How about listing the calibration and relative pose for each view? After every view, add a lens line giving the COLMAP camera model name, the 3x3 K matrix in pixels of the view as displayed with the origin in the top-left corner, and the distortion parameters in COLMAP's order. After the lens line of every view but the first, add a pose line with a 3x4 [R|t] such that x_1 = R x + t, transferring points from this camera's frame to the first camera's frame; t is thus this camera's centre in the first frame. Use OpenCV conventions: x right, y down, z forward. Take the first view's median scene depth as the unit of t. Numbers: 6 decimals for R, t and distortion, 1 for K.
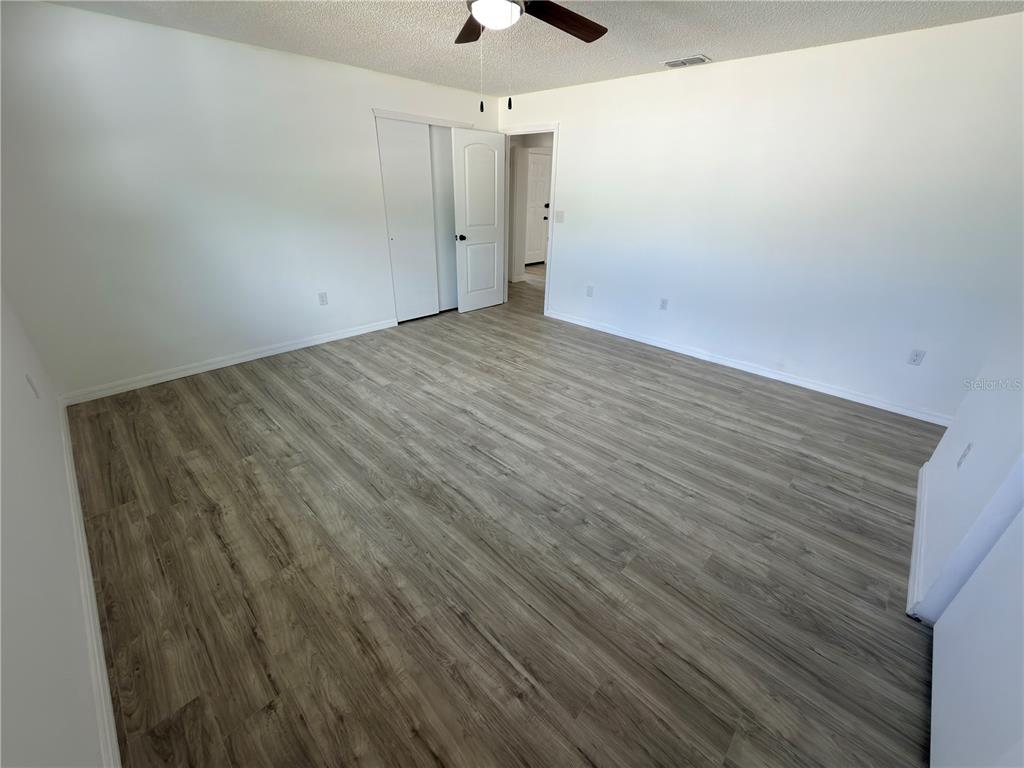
lens RADIAL K [[409.6, 0, 511.9], [0, 409.6, 382.3], [0, 0, 1]] dist [0.000287, -0.000181]
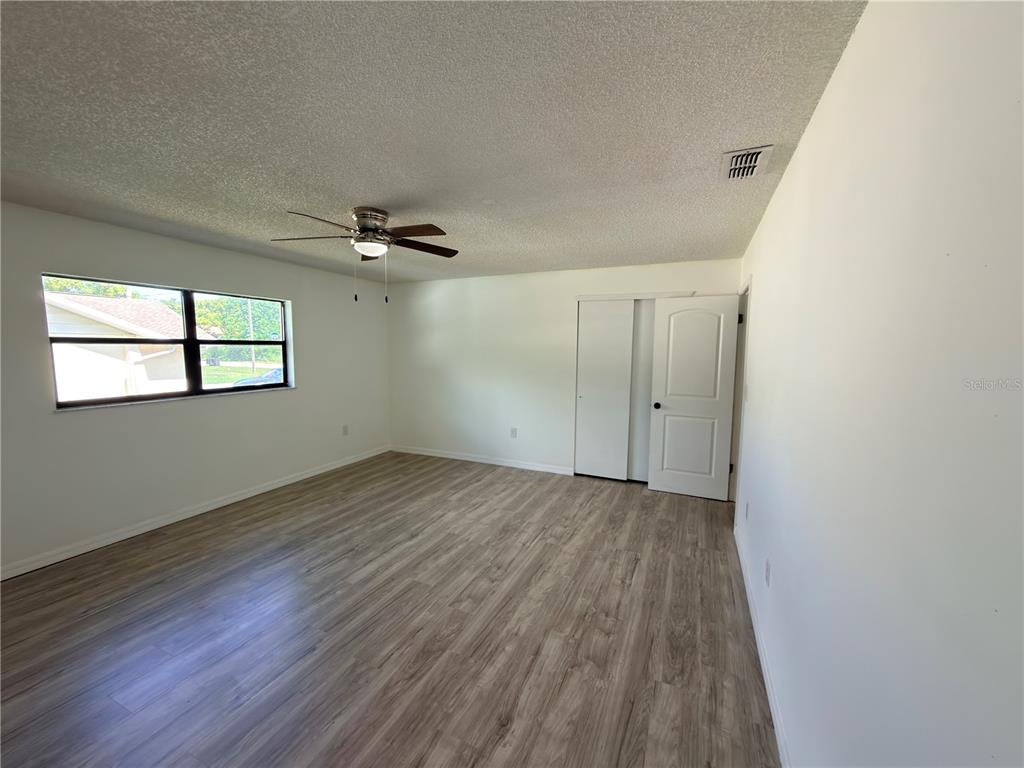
lens RADIAL K [[409.6, 0, 513.6], [0, 409.6, 385.9], [0, 0, 1]] dist [0.000287, -0.000181]
pose [[0.335710, 0.069918, -0.939367, 0.930431], [-0.412403, 0.907496, -0.079839, -0.300788], [0.846890, 0.414201, 0.333489, 0.664251]]
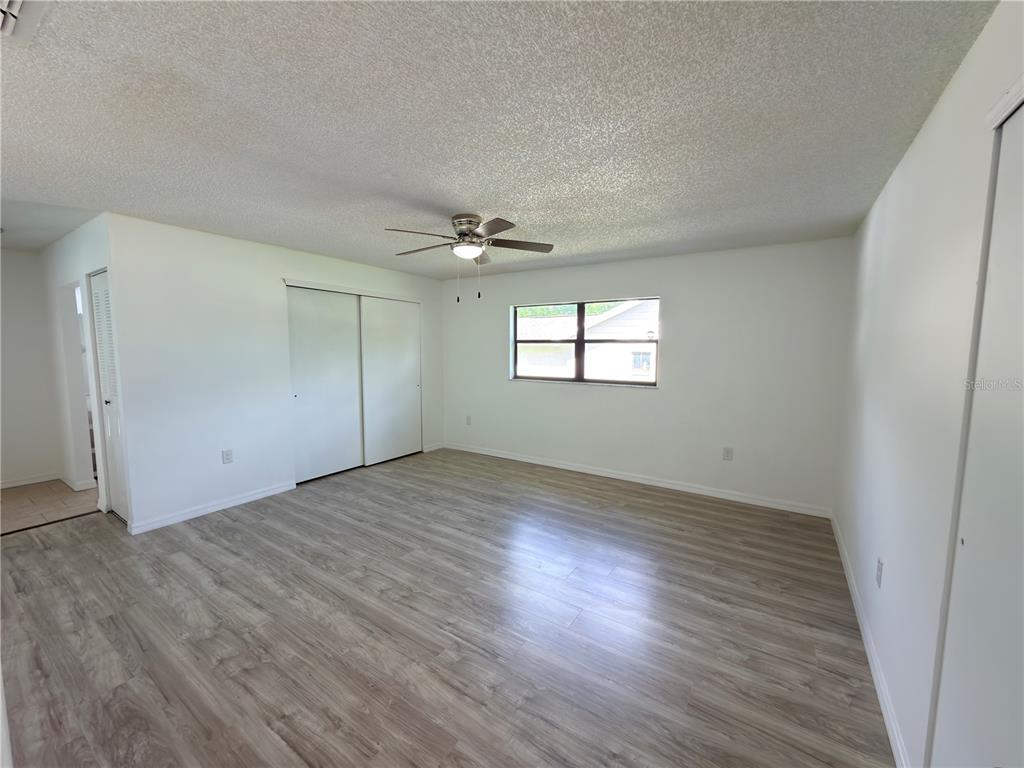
lens RADIAL K [[409.6, 0, 509.8], [0, 409.6, 386.8], [0, 0, 1]] dist [0.000287, -0.000181]
pose [[-0.984772, -0.010200, -0.173549, 0.045248], [-0.099129, 0.853033, 0.512355, -0.745593], [0.142817, 0.521757, -0.841055, 1.570556]]
